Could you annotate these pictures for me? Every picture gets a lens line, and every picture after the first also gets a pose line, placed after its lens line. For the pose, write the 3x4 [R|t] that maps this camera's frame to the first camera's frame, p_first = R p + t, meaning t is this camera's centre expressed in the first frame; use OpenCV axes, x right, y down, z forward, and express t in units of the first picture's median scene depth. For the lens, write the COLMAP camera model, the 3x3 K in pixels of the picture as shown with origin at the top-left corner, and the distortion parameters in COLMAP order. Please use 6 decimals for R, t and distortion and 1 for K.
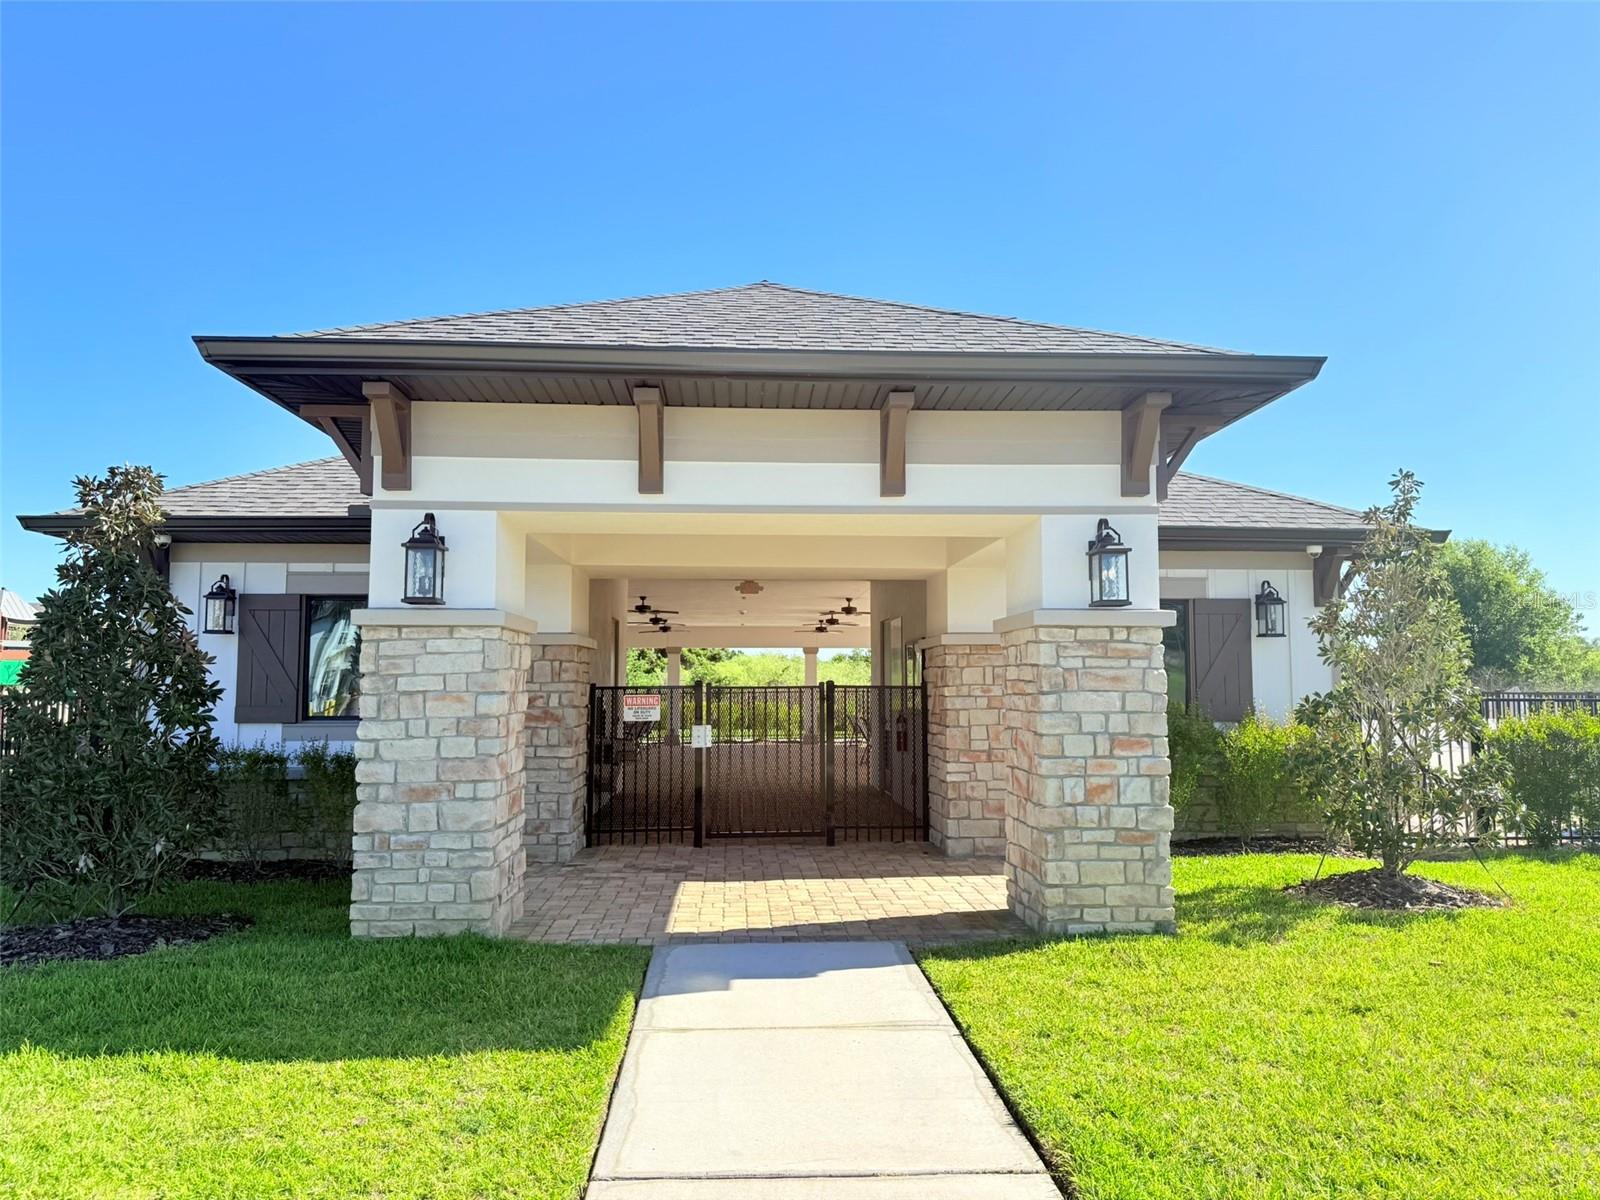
lens RADIAL K [[1061.9, 0, 800.0], [0, 1061.9, 600.0], [0, 0, 1]] dist [0.044640, -0.001094]
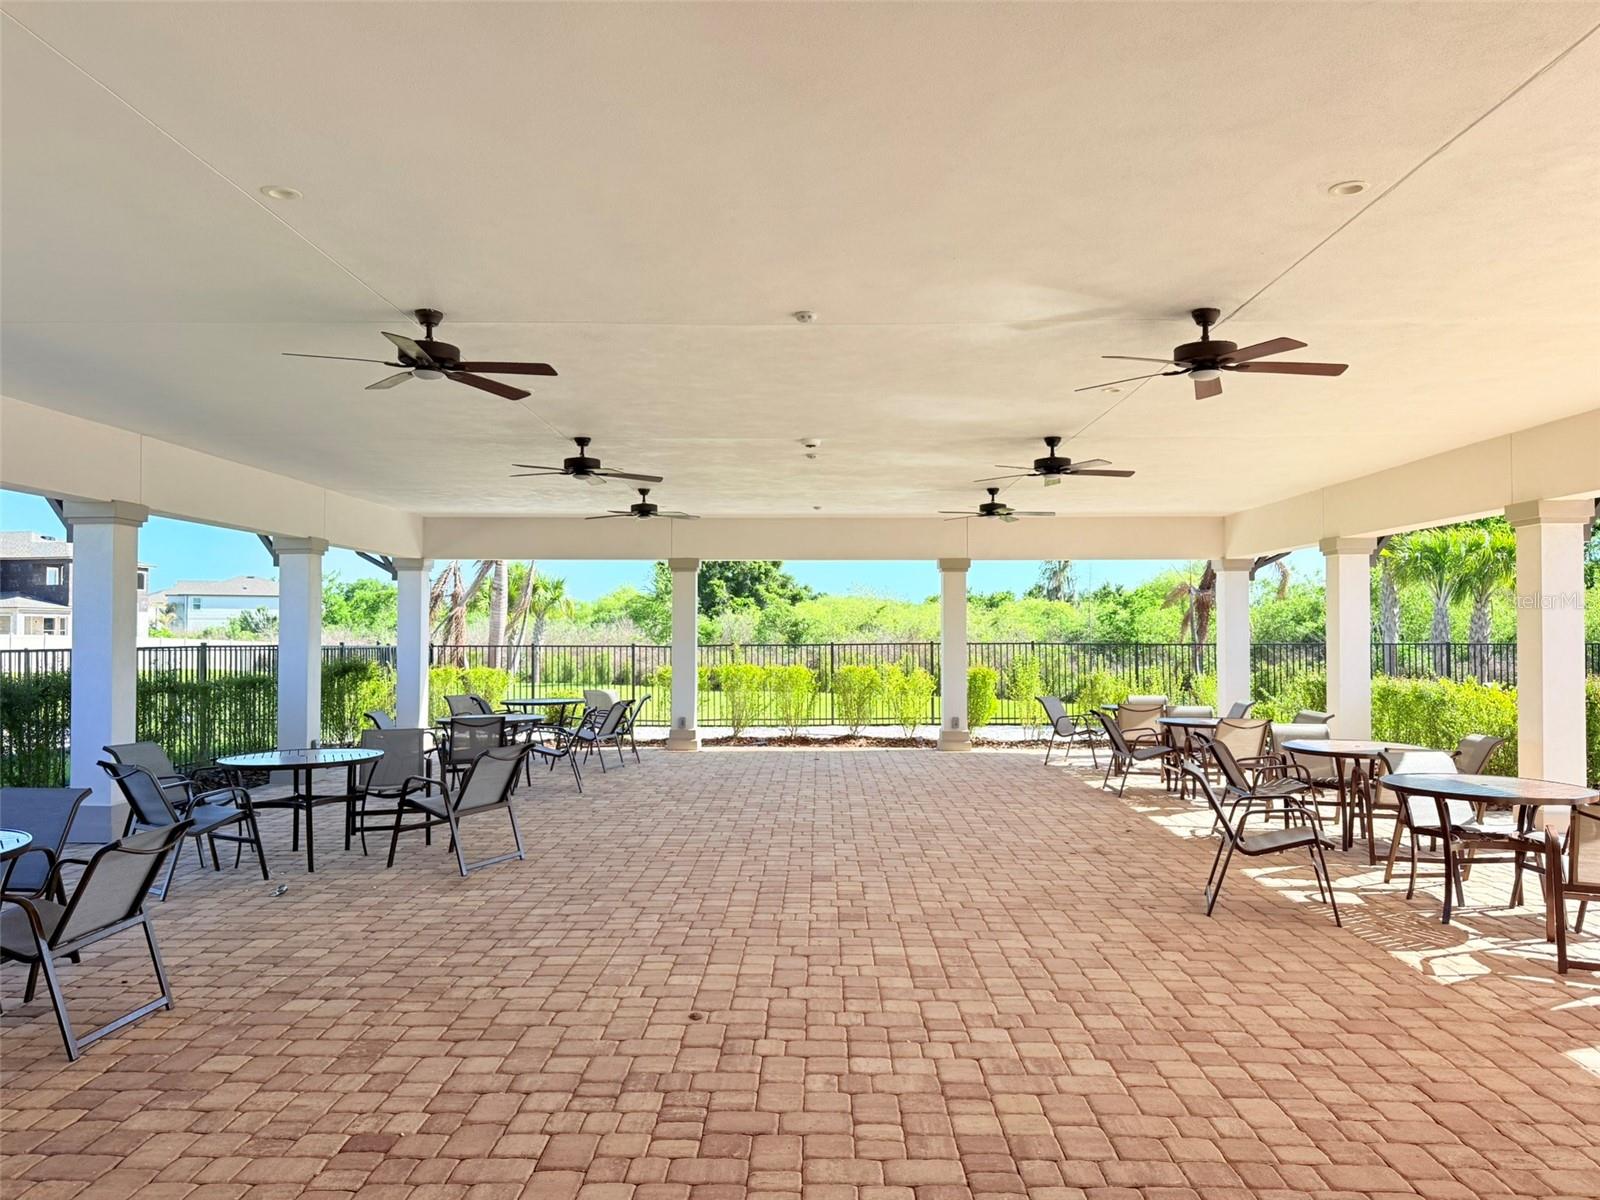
lens RADIAL K [[1061.9, 0, 800.0], [0, 1061.9, 600.0], [0, 0, 1]] dist [0.044640, -0.001094]
pose [[0.996659, -0.009277, -0.081145, -0.020254], [0.013692, 0.998446, 0.054026, 0.035221], [0.080518, -0.054957, 0.995237, 0.489628]]
